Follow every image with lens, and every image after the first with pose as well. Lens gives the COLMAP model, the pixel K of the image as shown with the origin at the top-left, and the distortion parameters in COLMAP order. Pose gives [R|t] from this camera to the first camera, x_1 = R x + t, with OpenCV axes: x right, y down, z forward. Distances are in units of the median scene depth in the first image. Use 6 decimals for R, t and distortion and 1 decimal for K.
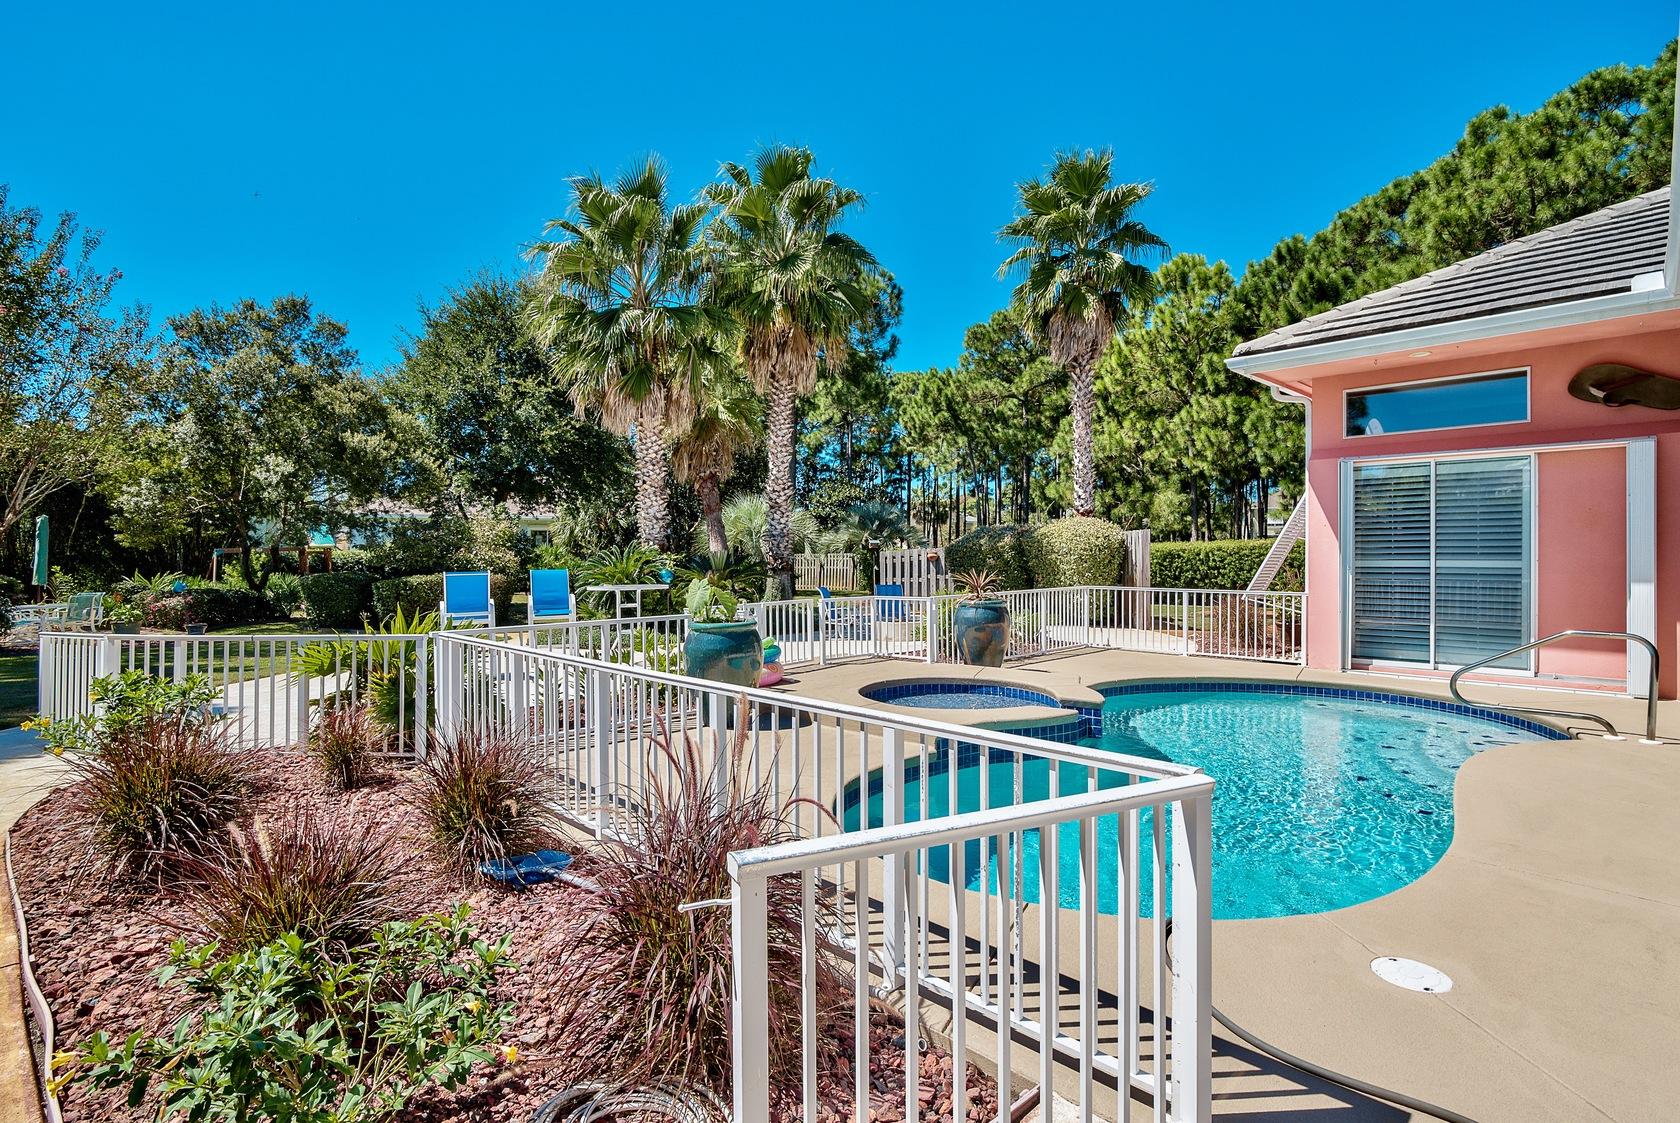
lens RADIAL K [[802.0, 0, 835.1], [0, 802.0, 559.8], [0, 0, 1]] dist [-0.007226, 0.001207]
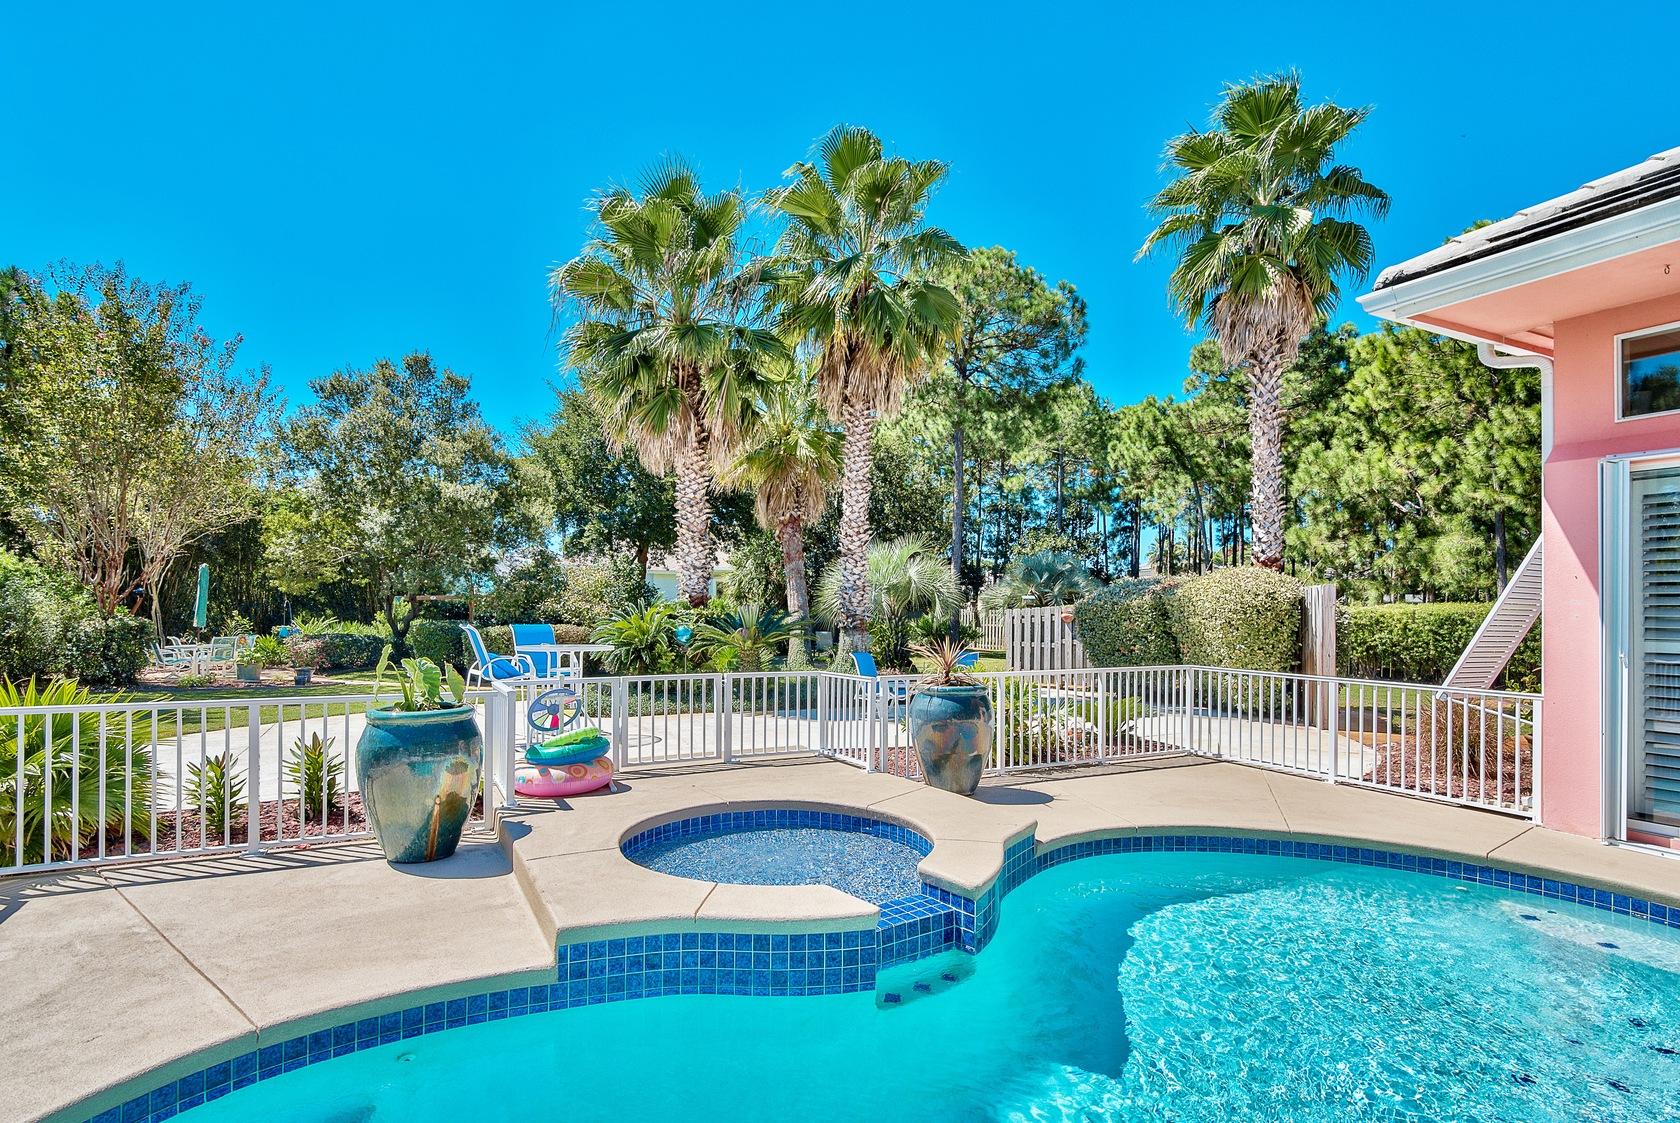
lens RADIAL K [[802.0, 0, 861.0], [0, 802.0, 592.7], [0, 0, 1]] dist [-0.007226, 0.001207]
pose [[0.951819, 0.011271, -0.306453, 0.167859], [-0.019265, 0.999548, -0.023073, -0.005418], [0.306054, 0.027865, 0.951606, 0.171668]]
